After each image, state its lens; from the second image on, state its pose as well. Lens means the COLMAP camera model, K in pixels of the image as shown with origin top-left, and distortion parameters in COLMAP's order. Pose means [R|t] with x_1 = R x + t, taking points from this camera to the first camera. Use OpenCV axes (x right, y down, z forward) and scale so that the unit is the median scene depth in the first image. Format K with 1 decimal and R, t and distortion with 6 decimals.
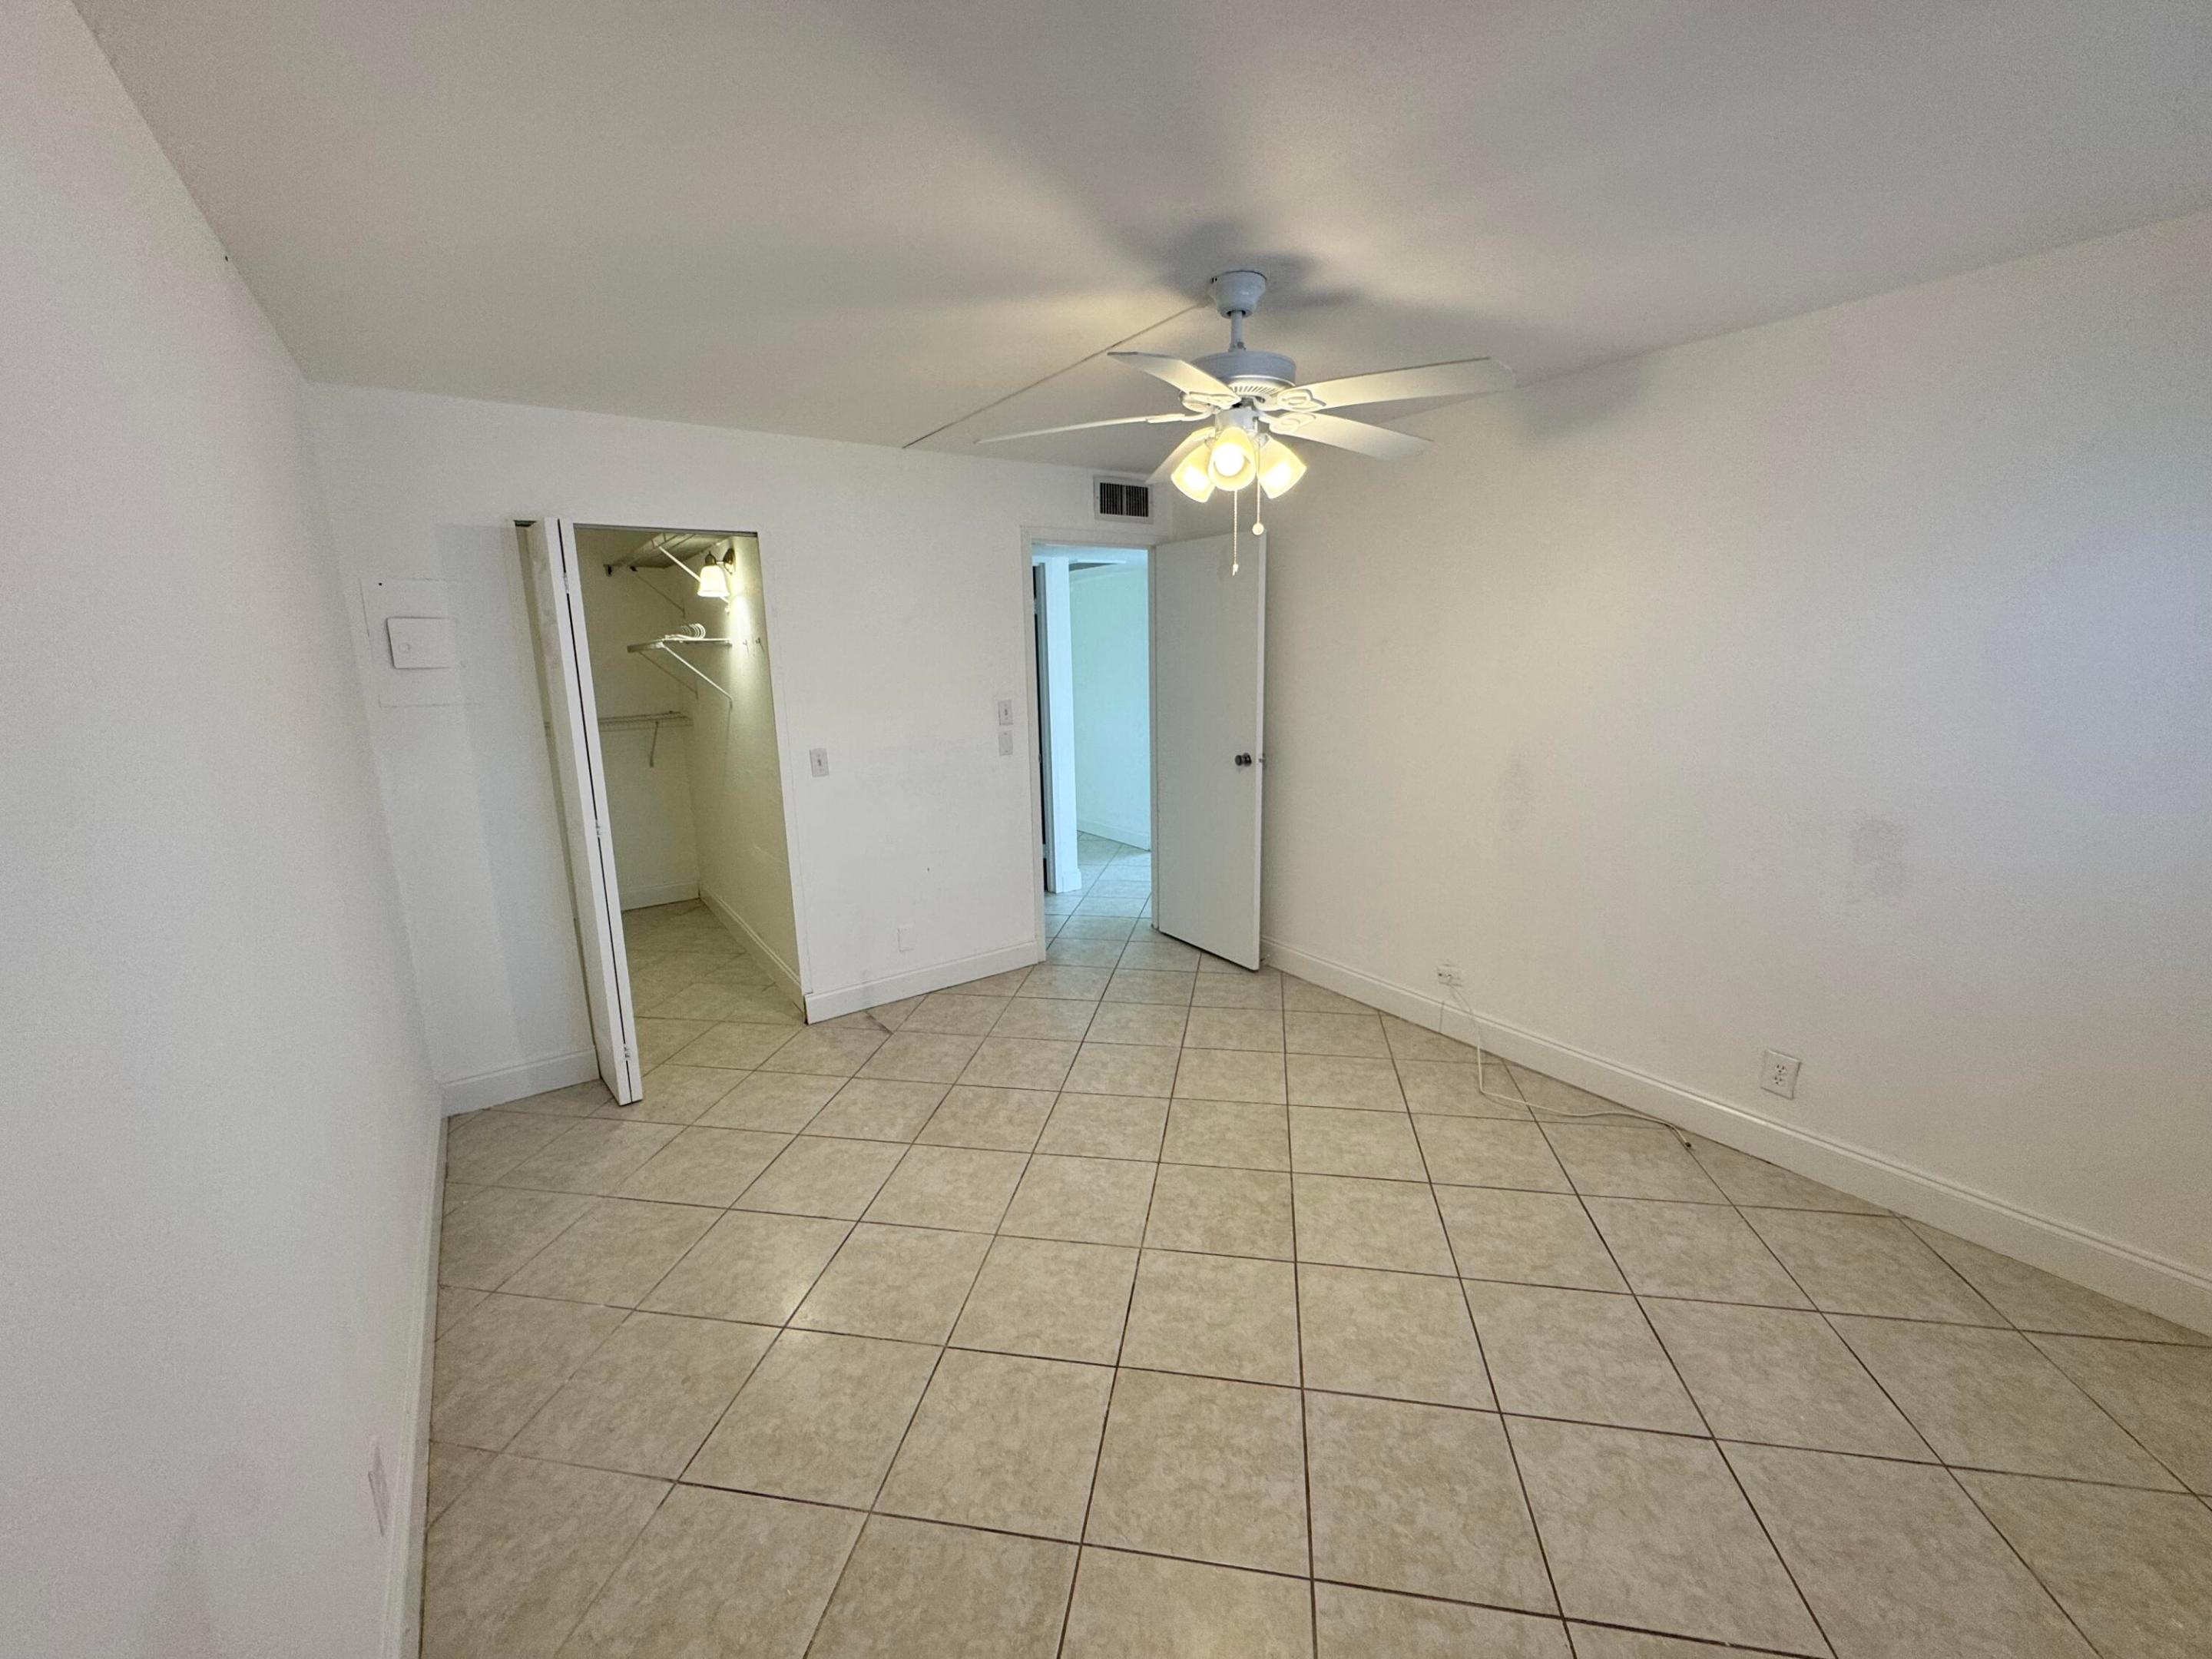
lens RADIAL K [[899.4, 0, 1106.0], [0, 899.4, 829.5], [0, 0, 1]] dist [-0.000893, -0.000284]
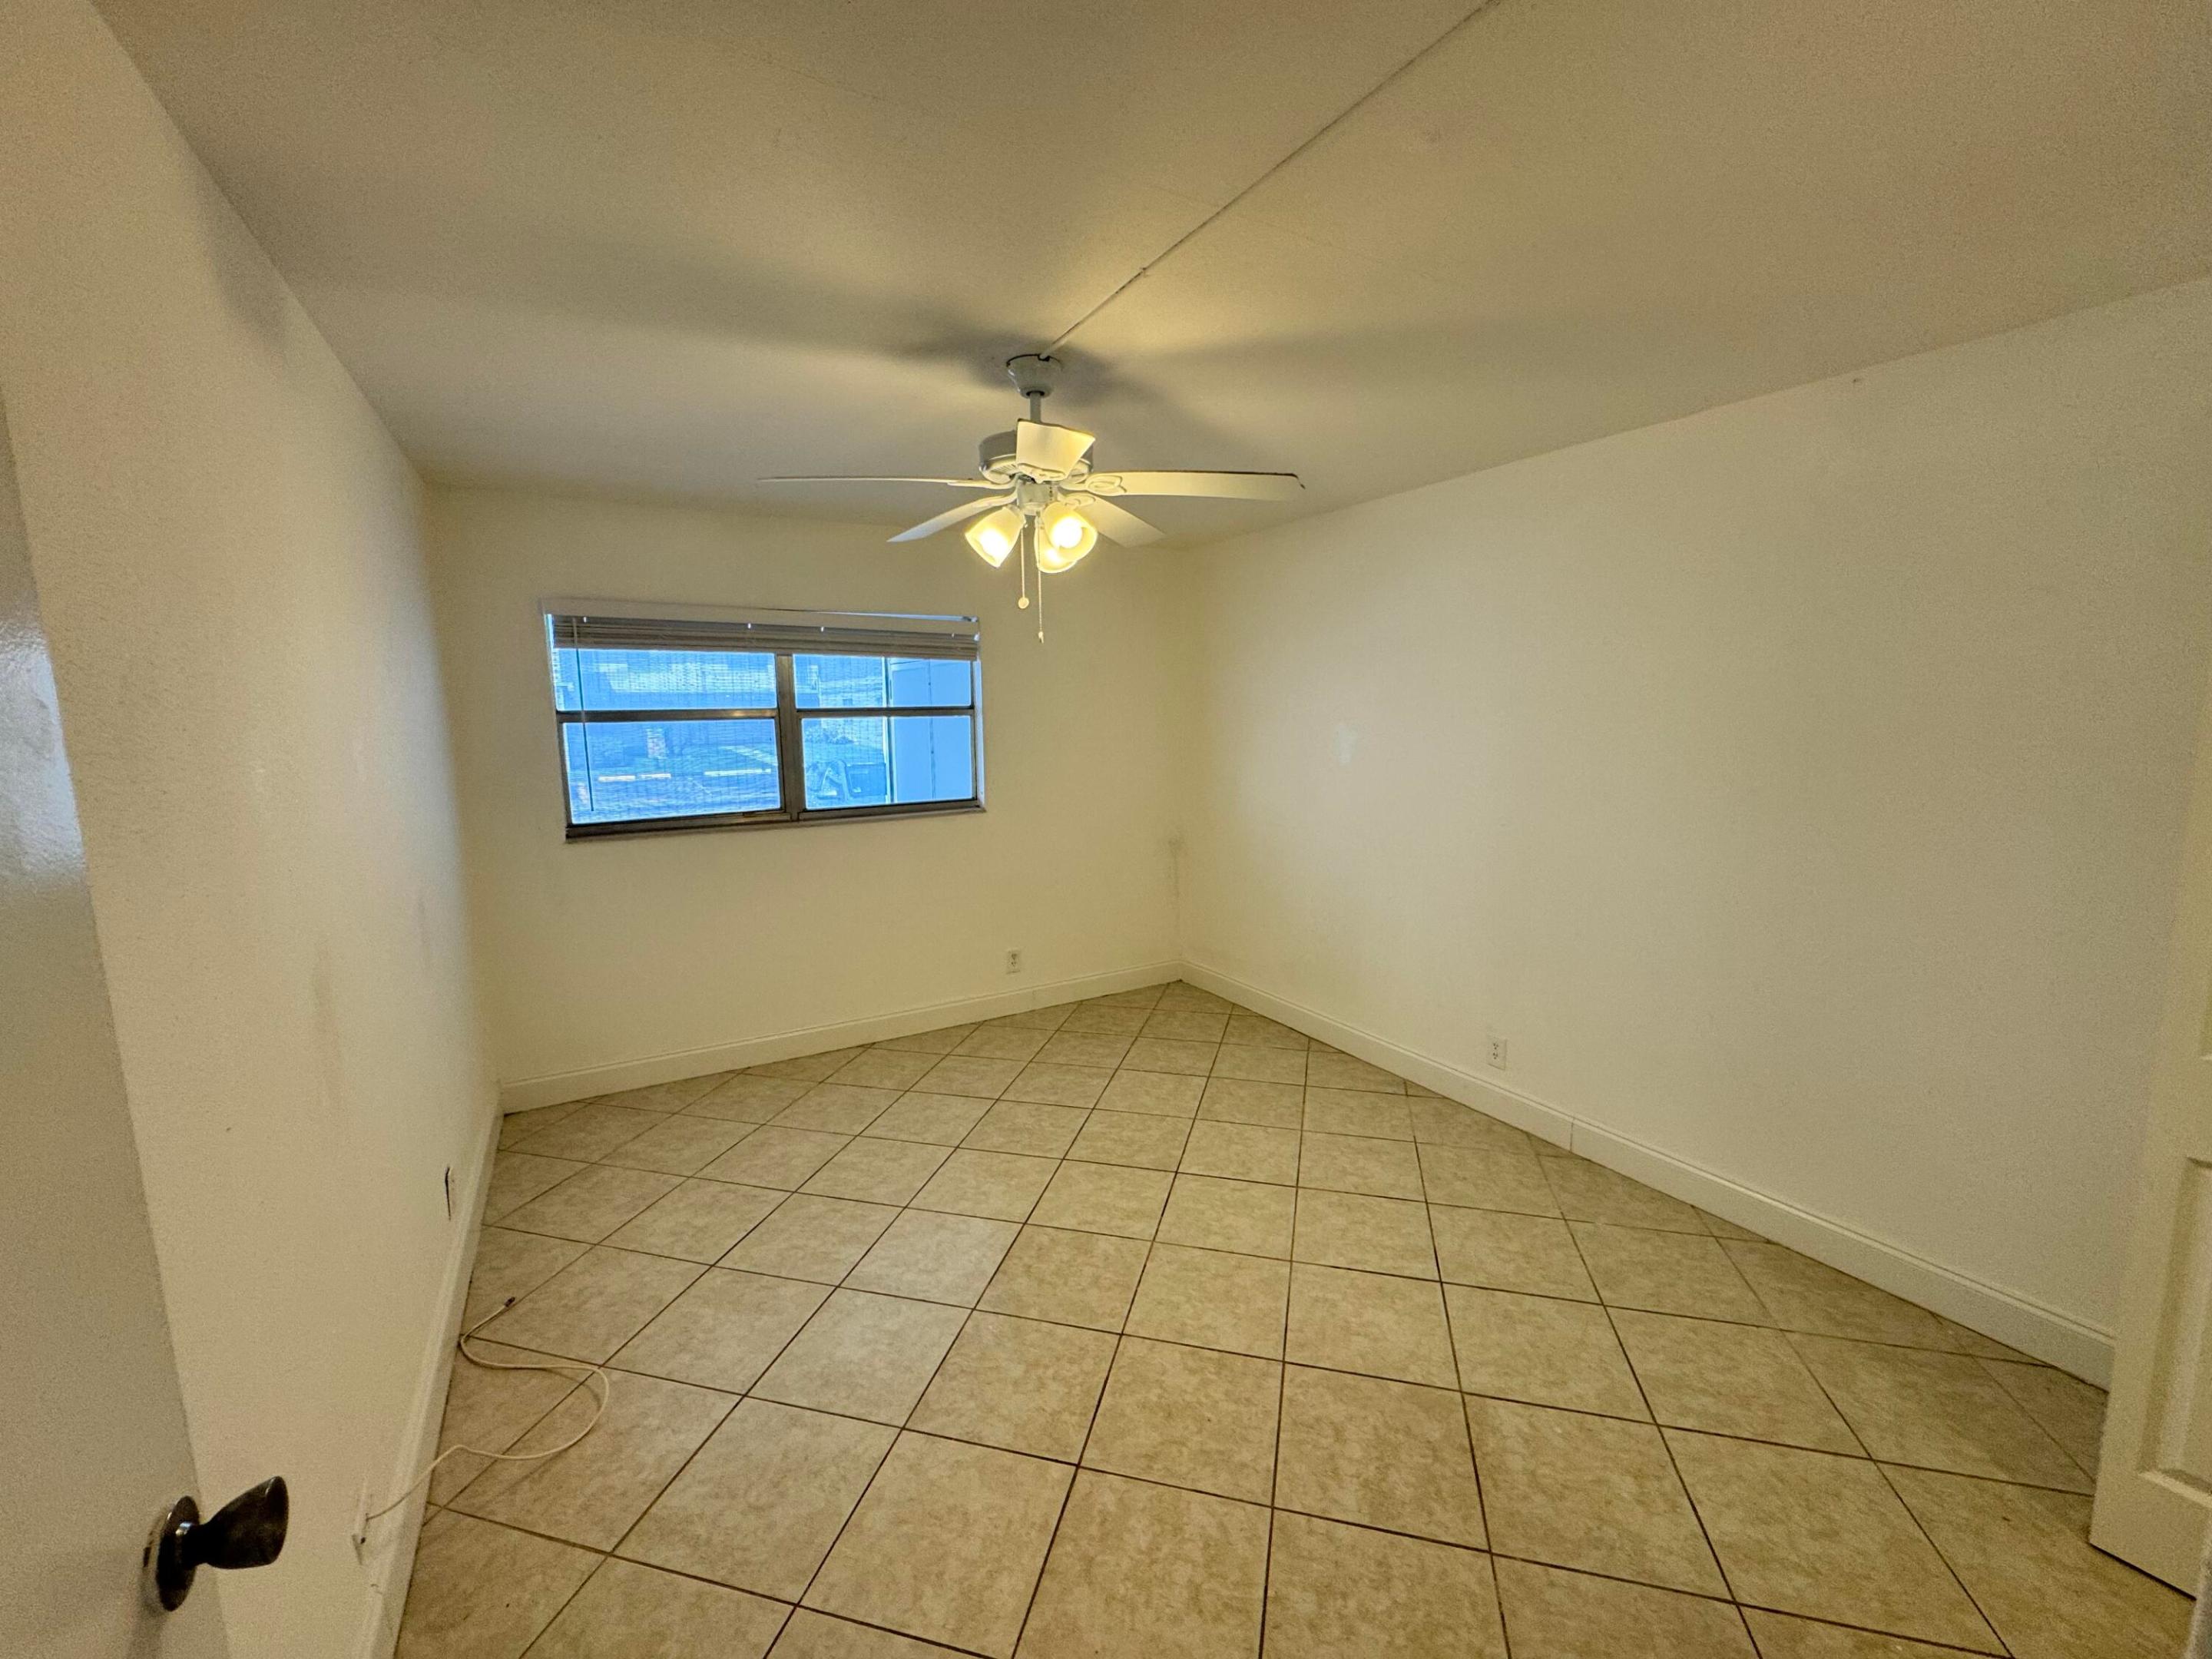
lens RADIAL K [[899.4, 0, 1106.0], [0, 899.4, 829.5], [0, 0, 1]] dist [-0.000893, -0.000284]
pose [[-0.996346, 0.025264, 0.081581, -0.005765], [0.051177, 0.941360, 0.333501, -0.375501], [-0.068372, 0.336458, -0.939213, 1.809179]]
